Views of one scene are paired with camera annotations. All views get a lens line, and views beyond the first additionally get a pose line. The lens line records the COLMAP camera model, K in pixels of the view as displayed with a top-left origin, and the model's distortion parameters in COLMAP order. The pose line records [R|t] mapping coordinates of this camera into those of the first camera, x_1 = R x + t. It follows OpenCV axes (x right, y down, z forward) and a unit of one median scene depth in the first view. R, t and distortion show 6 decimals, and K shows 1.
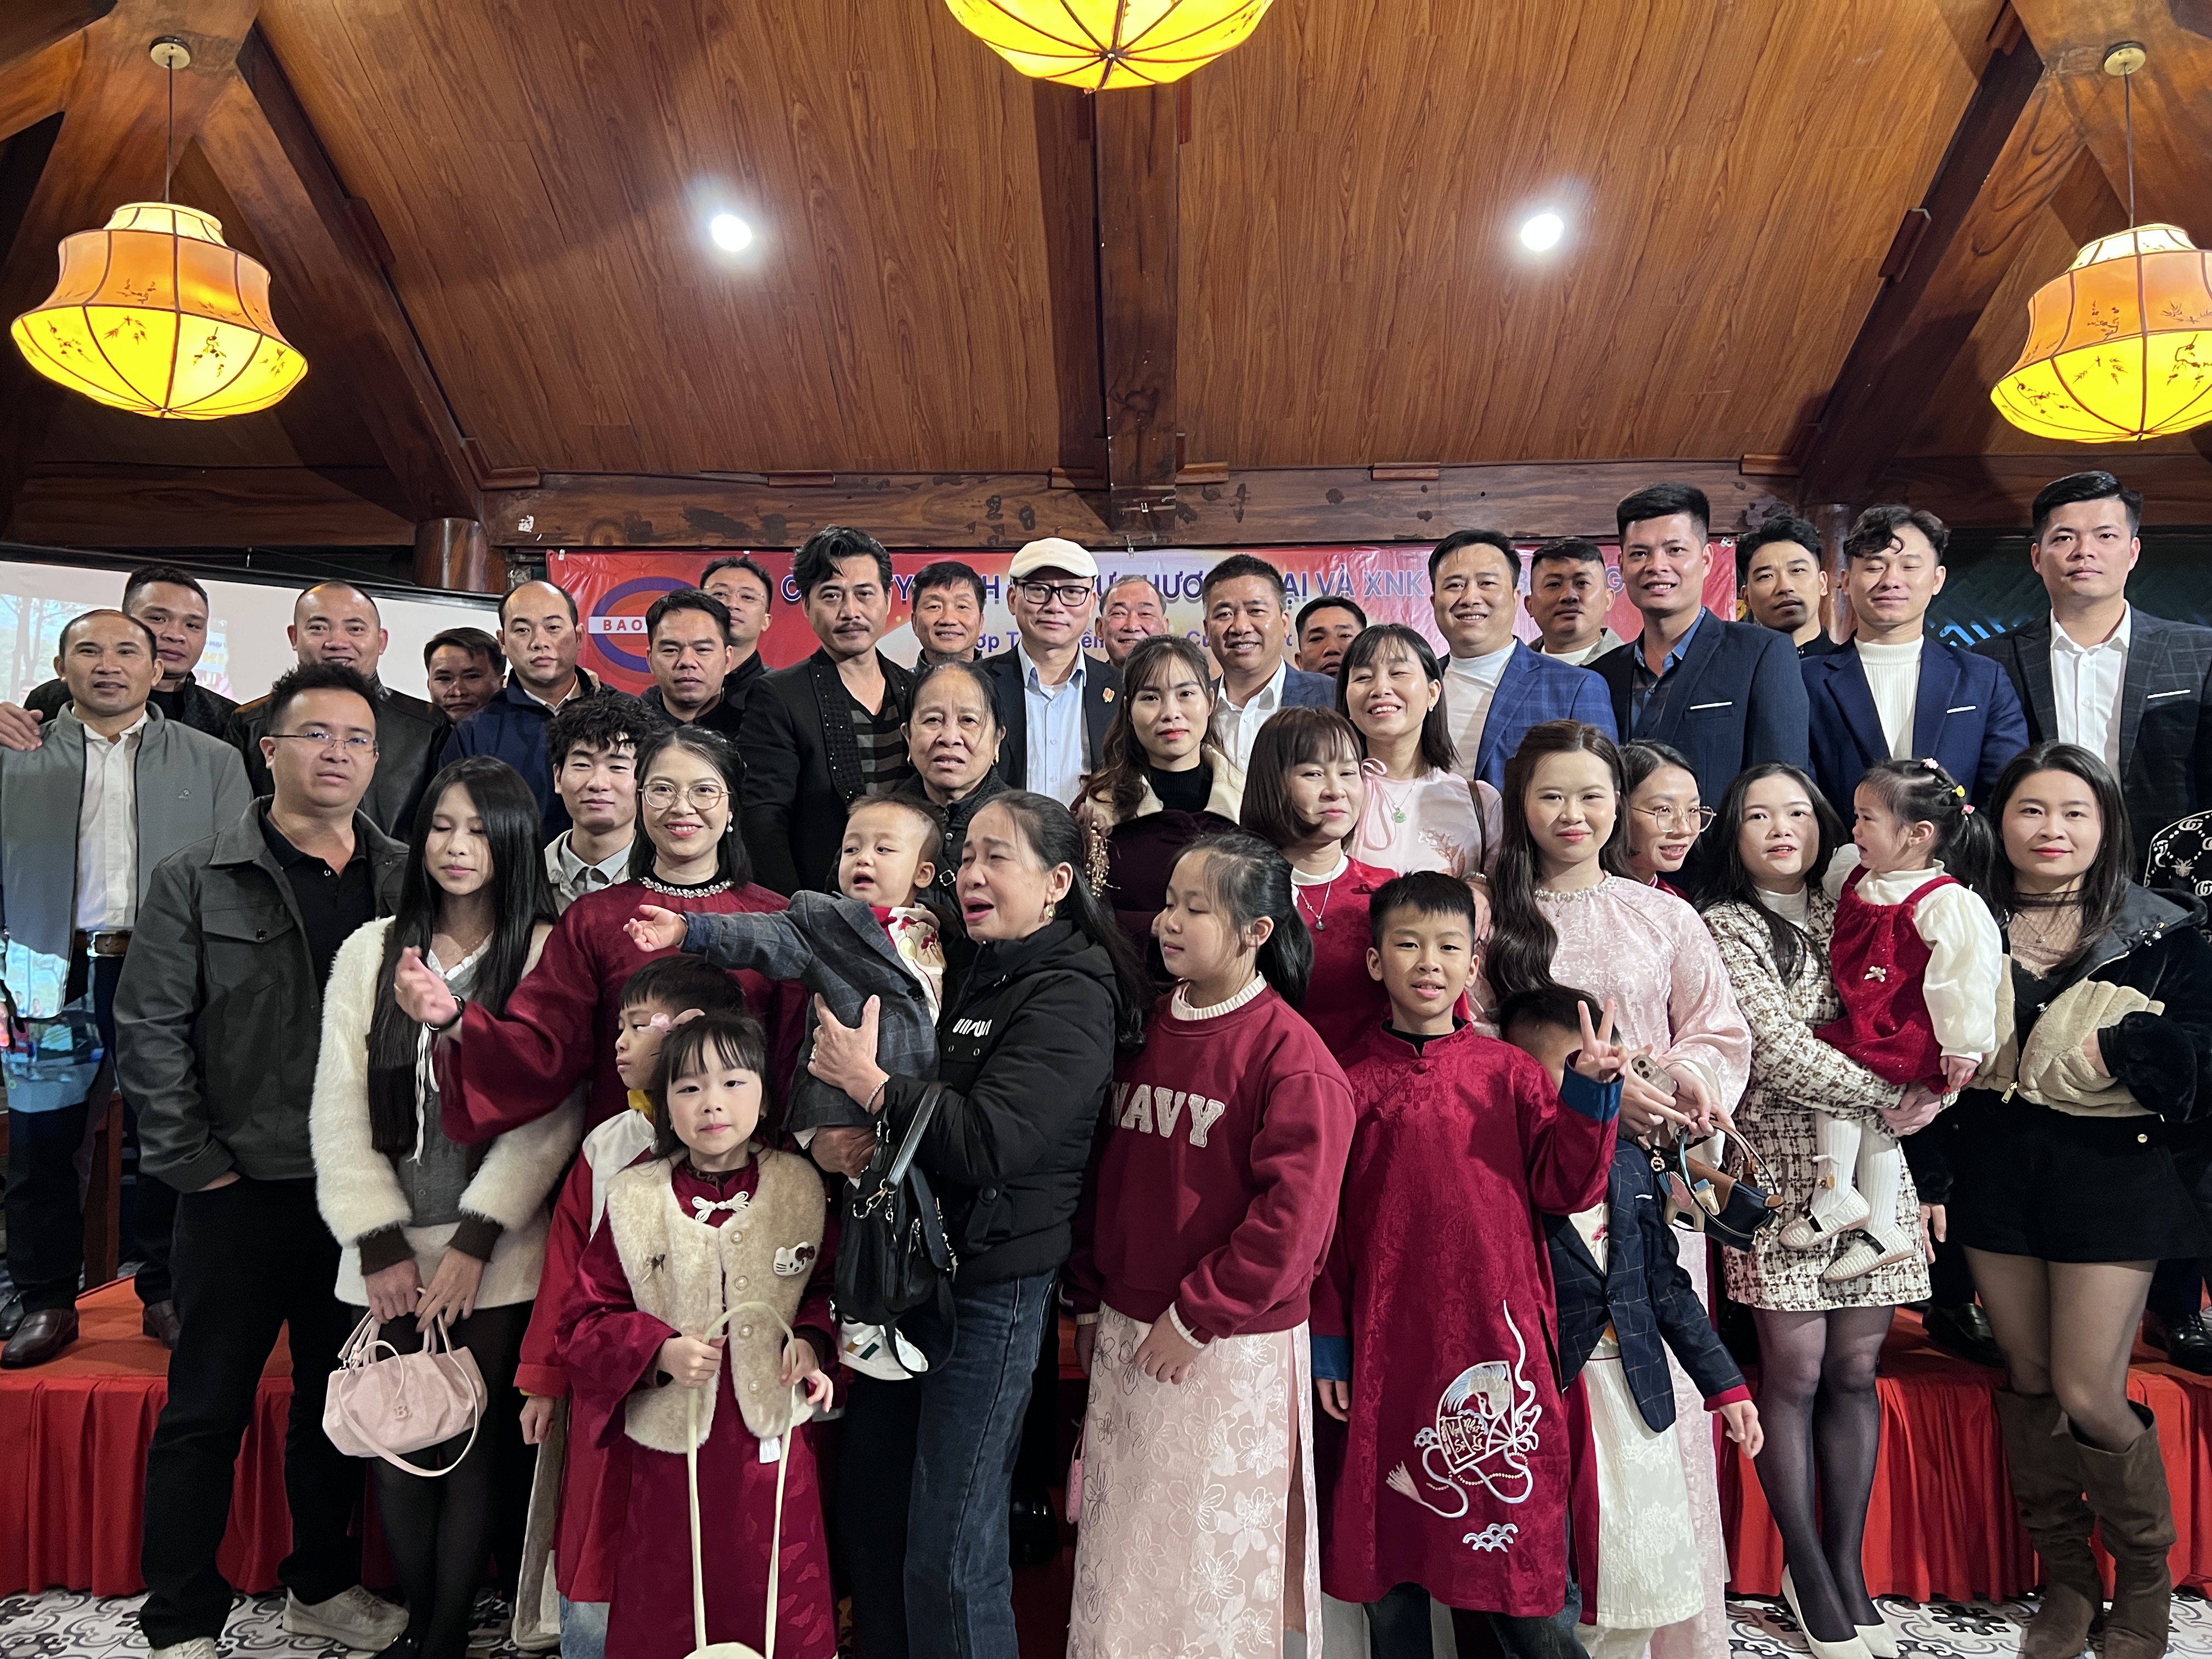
lens RADIAL K [[1676.6, 0, 1095.7], [0, 1676.6, 811.3], [0, 0, 1]] dist [0.068123, -0.066673]
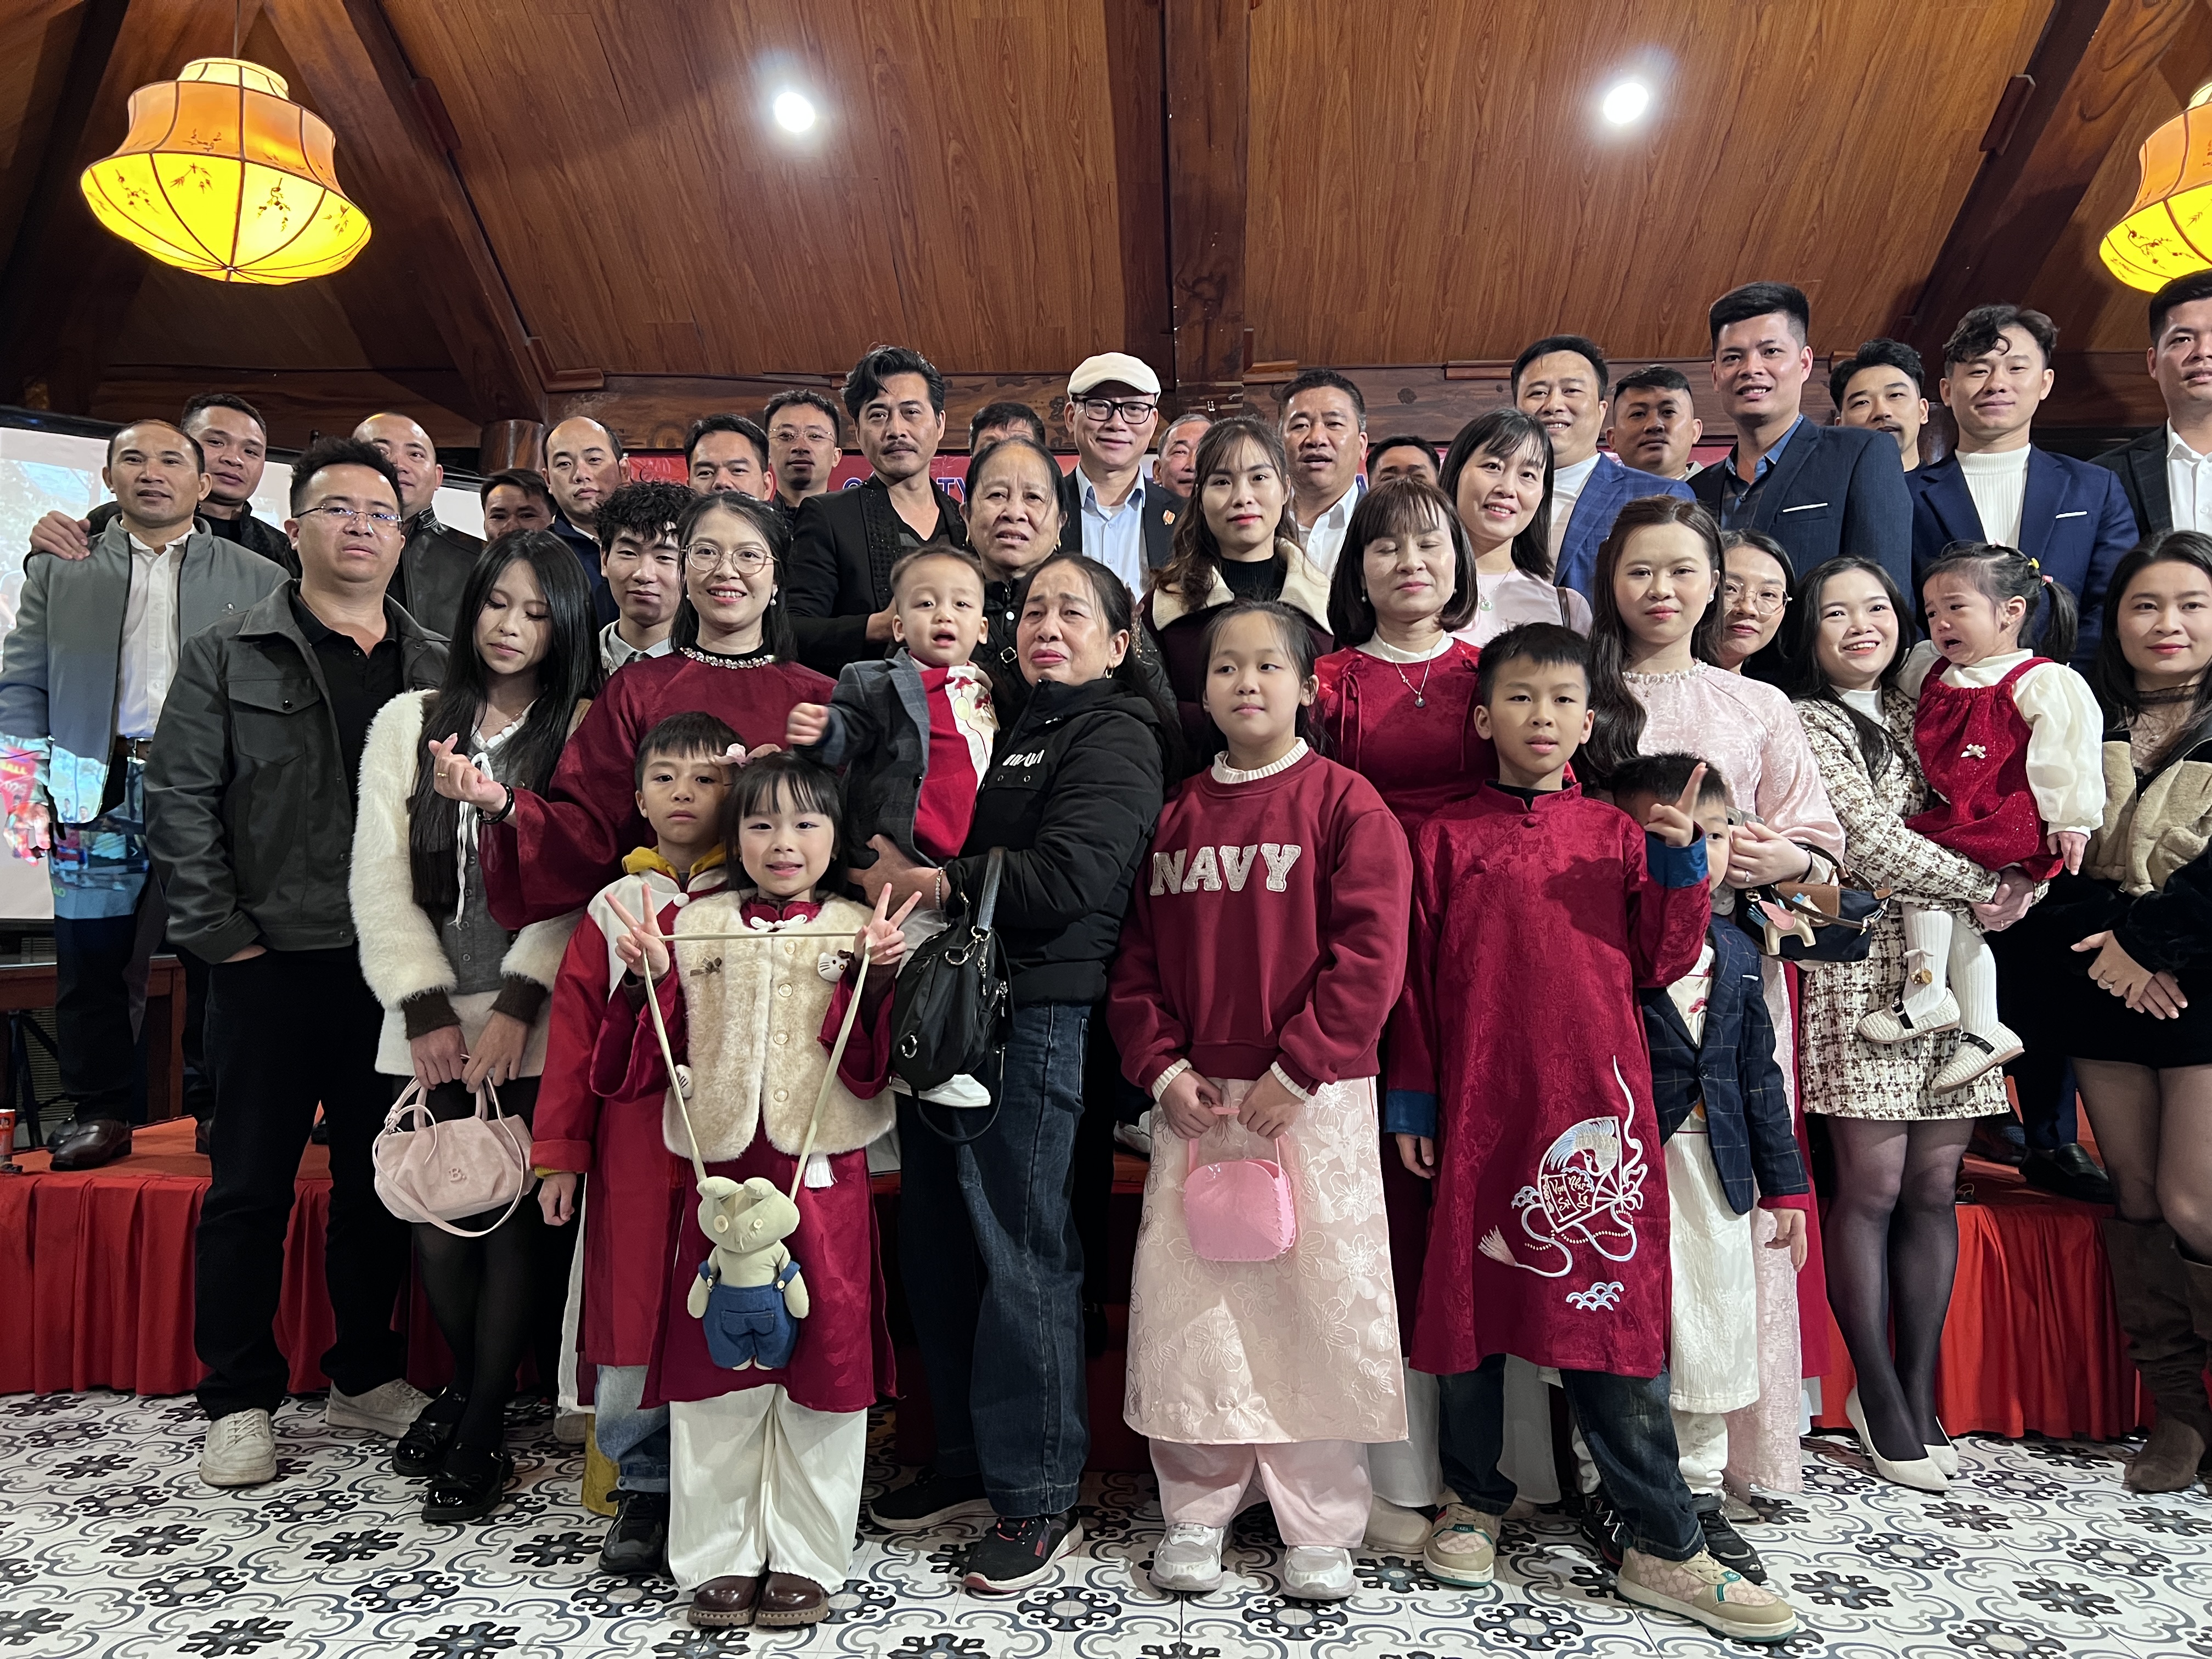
lens RADIAL K [[1676.6, 0, 1092.8], [0, 1676.6, 821.9], [0, 0, 1]] dist [0.068123, -0.066673]
pose [[0.999118, 0.009705, -0.040865, 0.003391], [-0.009665, 0.999953, 0.001179, 0.075288], [0.040875, -0.000783, 0.999164, 0.018492]]
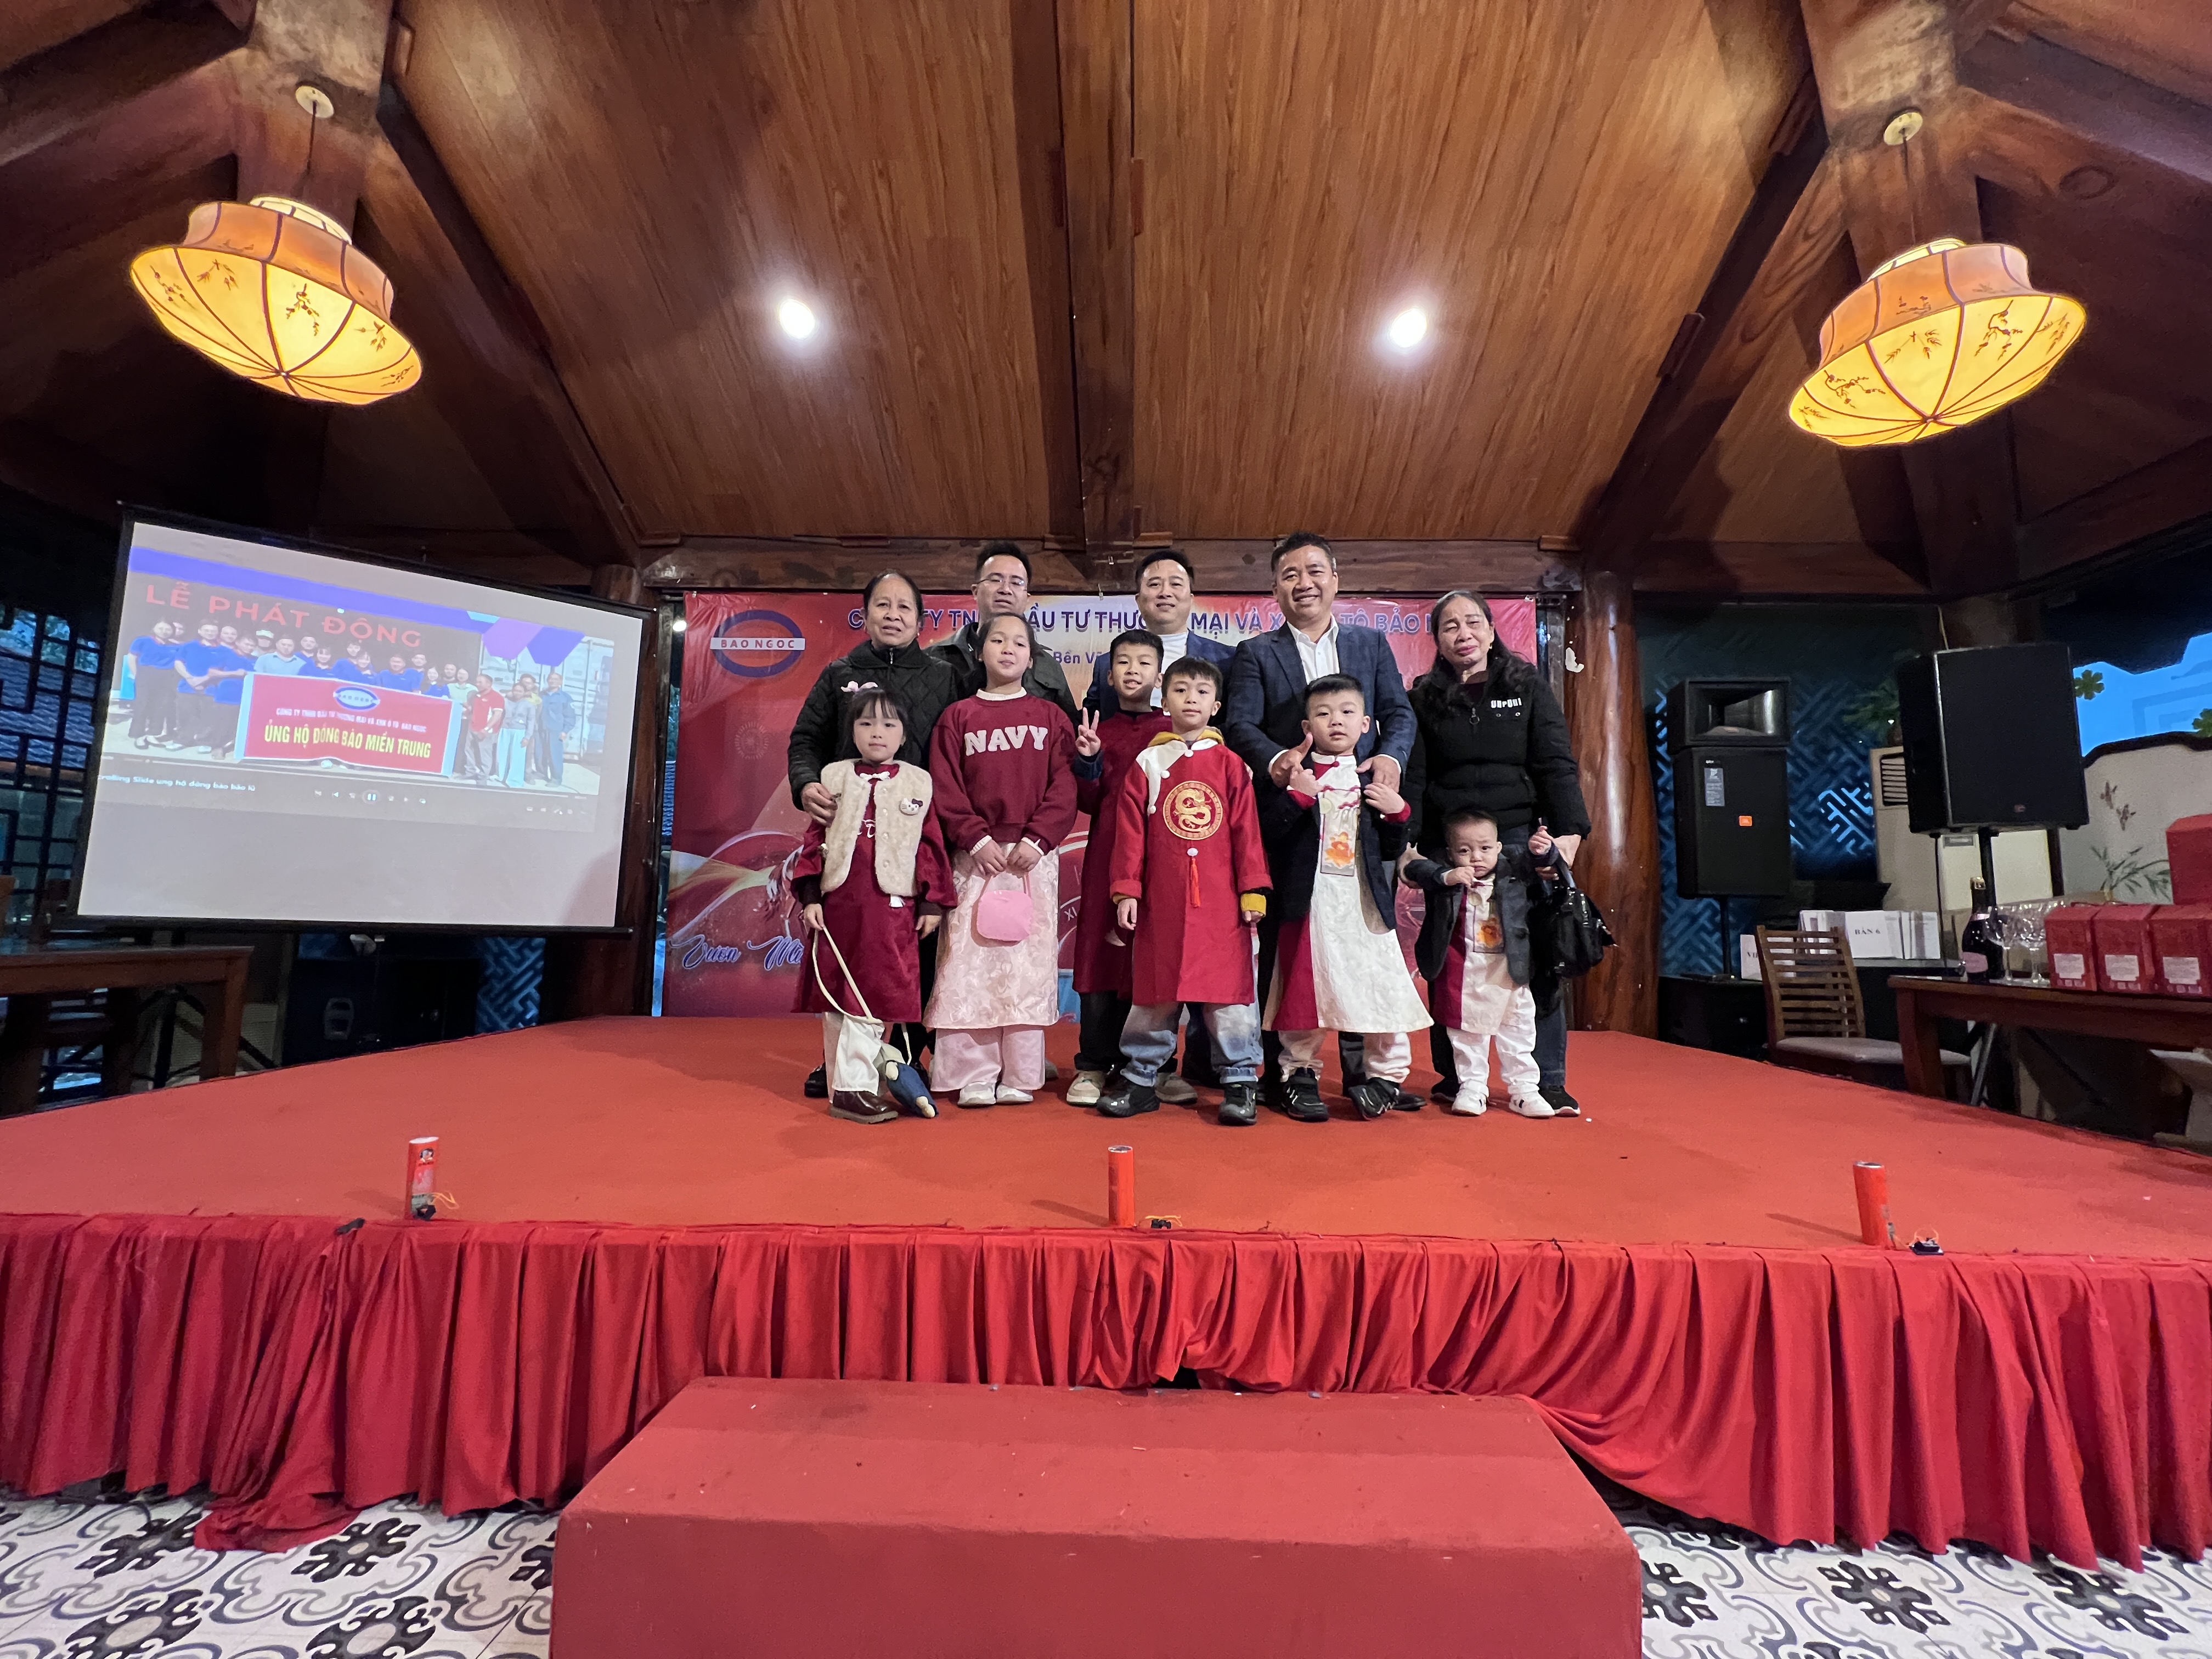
lens RADIAL K [[887.2, 0, 1107.9], [0, 887.2, 834.8], [0, 0, 1]] dist [0.001439, 0.000059]
pose [[0.999803, 0.019680, -0.002700, 0.040681], [-0.019796, 0.998375, -0.053437, 0.101178], [0.001644, 0.053480, 0.998568, 0.352430]]
